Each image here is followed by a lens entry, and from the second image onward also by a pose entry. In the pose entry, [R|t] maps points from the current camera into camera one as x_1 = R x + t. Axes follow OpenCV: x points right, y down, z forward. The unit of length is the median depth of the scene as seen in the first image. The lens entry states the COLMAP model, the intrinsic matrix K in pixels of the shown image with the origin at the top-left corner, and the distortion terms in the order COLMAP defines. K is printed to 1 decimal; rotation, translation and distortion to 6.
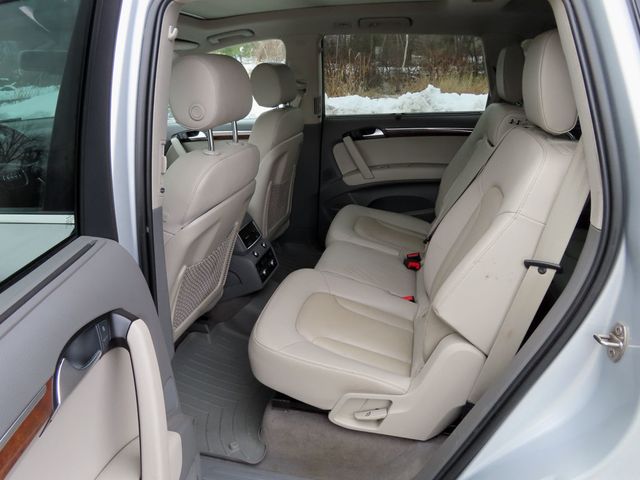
lens RADIAL K [[456.1, 0, 319.2], [0, 456.1, 238.7], [0, 0, 1]] dist [-0.012693, 0.008710]
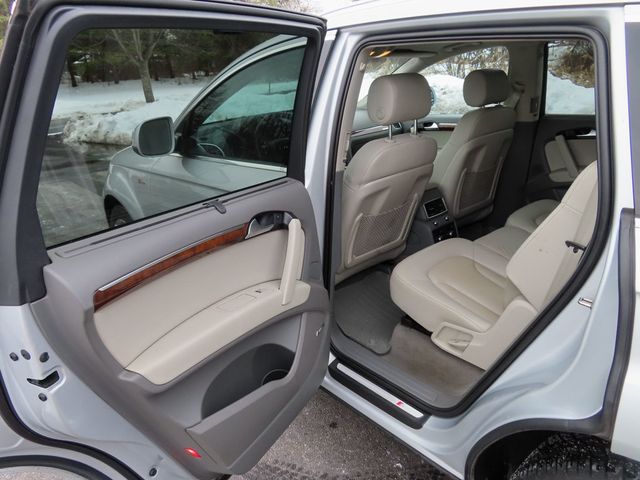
lens RADIAL K [[456.1, 0, 317.7], [0, 456.1, 237.6], [0, 0, 1]] dist [-0.012693, 0.008710]
pose [[0.815503, 0.187139, -0.547663, 0.376521], [-0.172300, 0.981876, 0.078947, 0.037303], [0.552511, 0.029981, 0.832966, -0.302952]]
